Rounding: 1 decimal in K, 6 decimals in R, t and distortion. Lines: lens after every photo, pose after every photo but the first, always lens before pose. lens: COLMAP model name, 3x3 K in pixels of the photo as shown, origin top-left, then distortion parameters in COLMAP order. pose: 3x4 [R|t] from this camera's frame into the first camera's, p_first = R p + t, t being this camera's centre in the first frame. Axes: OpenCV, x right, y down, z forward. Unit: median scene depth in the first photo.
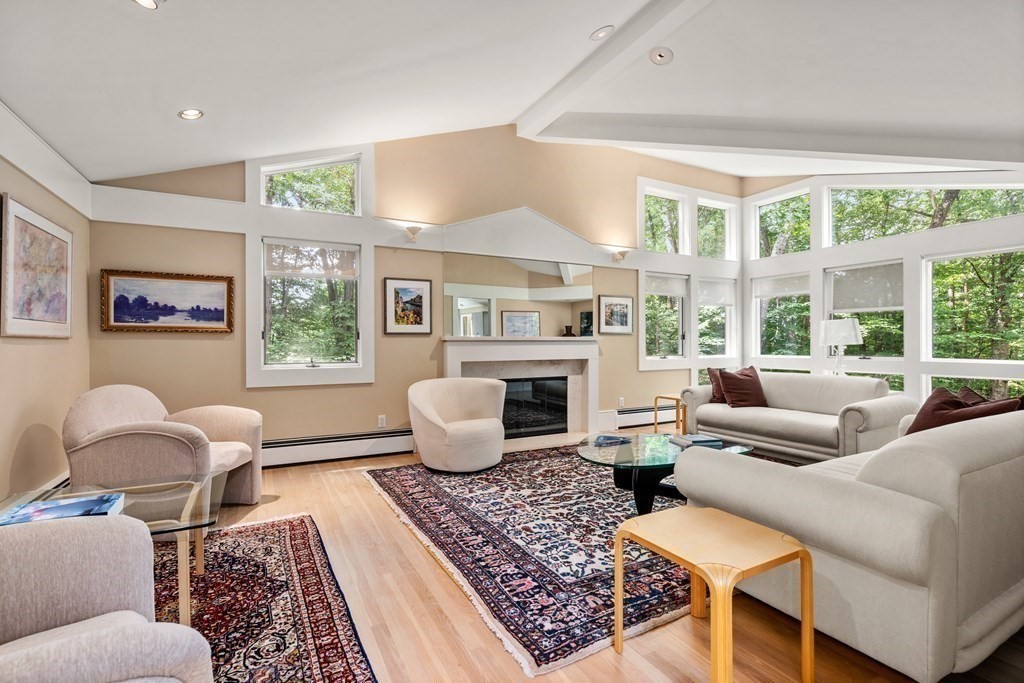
lens RADIAL K [[476.1, 0, 505.2], [0, 476.1, 331.6], [0, 0, 1]] dist [-0.003966, 0.000310]
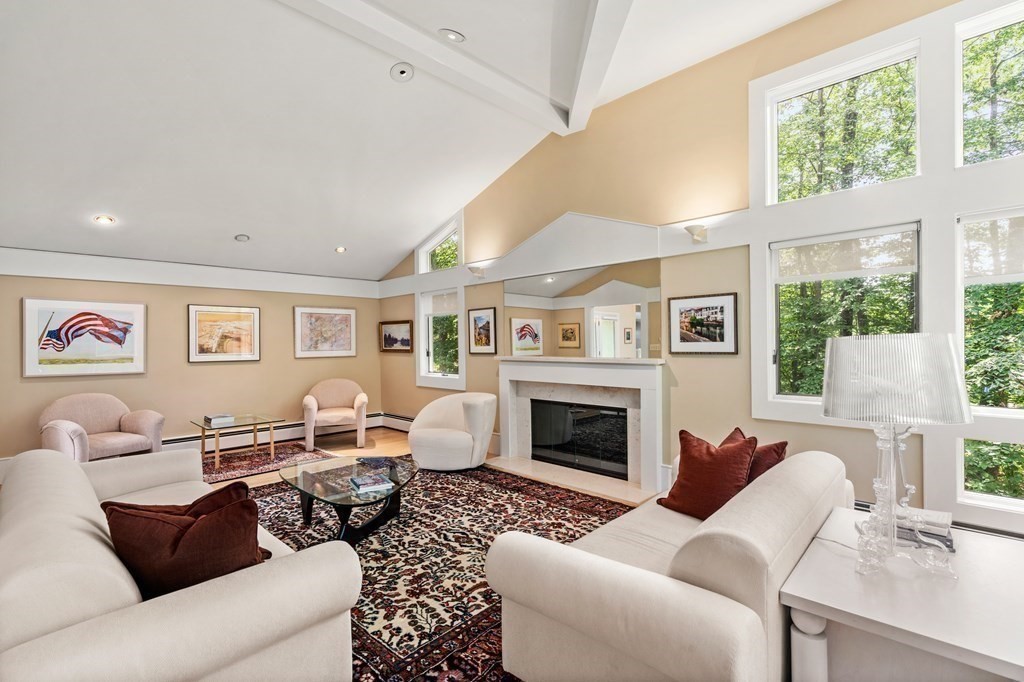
lens RADIAL K [[455.6, 0, 512.0], [0, 455.6, 341.0], [0, 0, 1]] dist [-0.042826, 0.000049]
pose [[0.303579, -0.006531, -0.952784, 0.949461], [0.028317, 0.999597, 0.002171, -0.028202], [0.952385, -0.027639, 0.303641, 0.729410]]
